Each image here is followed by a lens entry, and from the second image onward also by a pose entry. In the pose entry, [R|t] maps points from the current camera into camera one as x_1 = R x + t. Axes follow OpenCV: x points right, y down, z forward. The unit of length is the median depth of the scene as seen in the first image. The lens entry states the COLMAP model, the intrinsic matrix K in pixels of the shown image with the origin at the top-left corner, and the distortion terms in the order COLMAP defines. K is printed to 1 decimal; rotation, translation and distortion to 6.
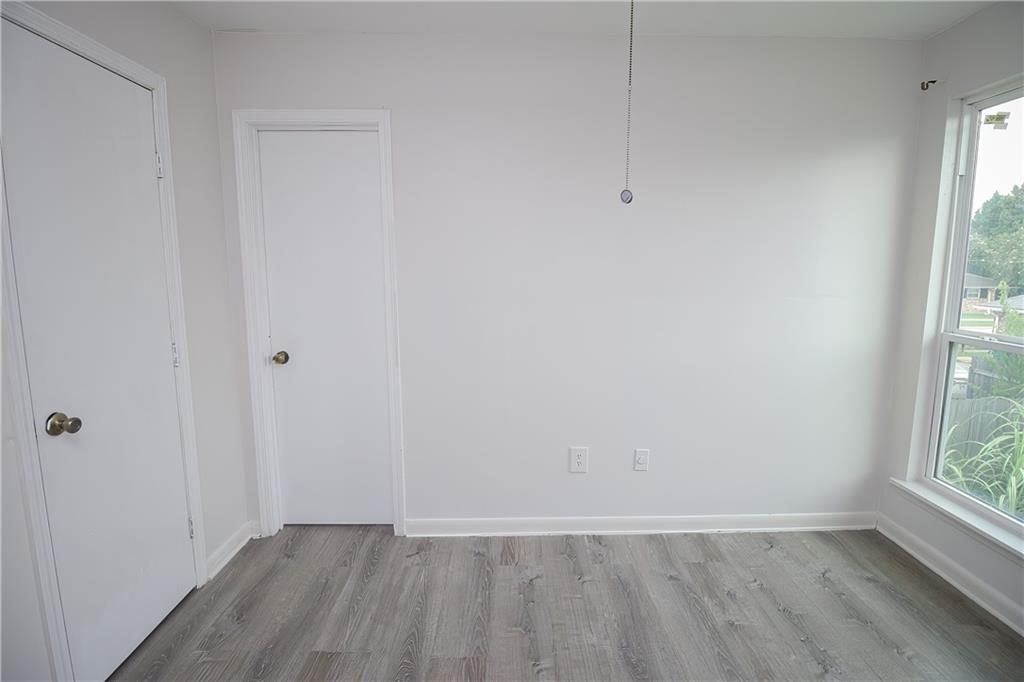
lens RADIAL K [[482.6, 0, 514.7], [0, 482.6, 327.8], [0, 0, 1]] dist [-0.029127, -0.000660]
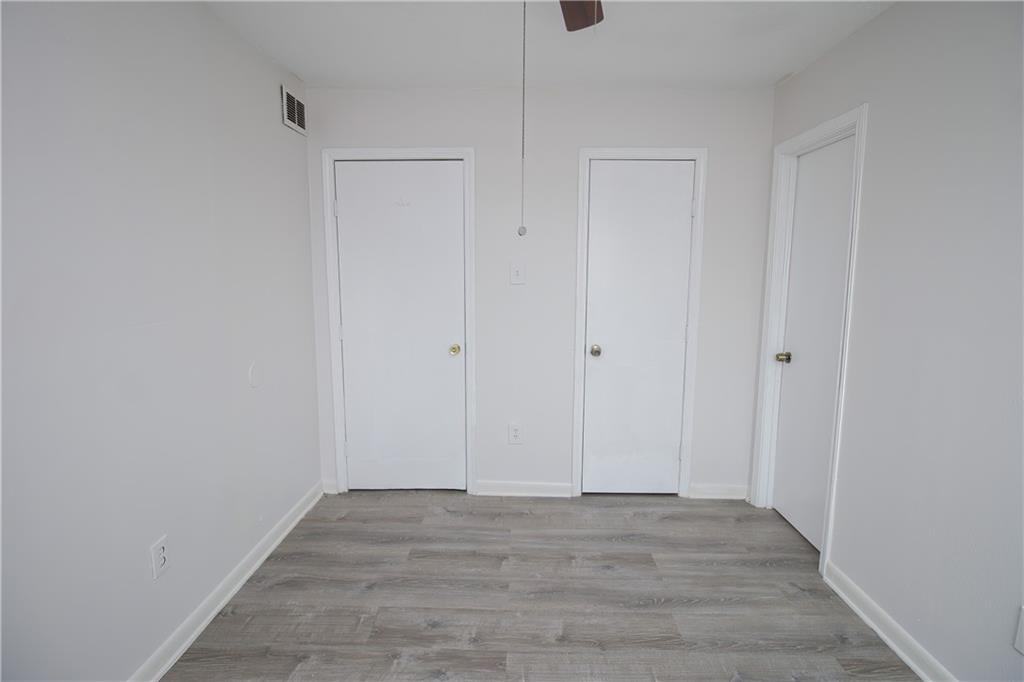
lens RADIAL K [[482.6, 0, 514.7], [0, 482.6, 327.8], [0, 0, 1]] dist [-0.029127, -0.000660]
pose [[-0.028382, 0.119352, -0.992446, 0.709681], [-0.138166, 0.982848, 0.122149, -0.064133], [0.990002, 0.140589, -0.011405, 0.421689]]
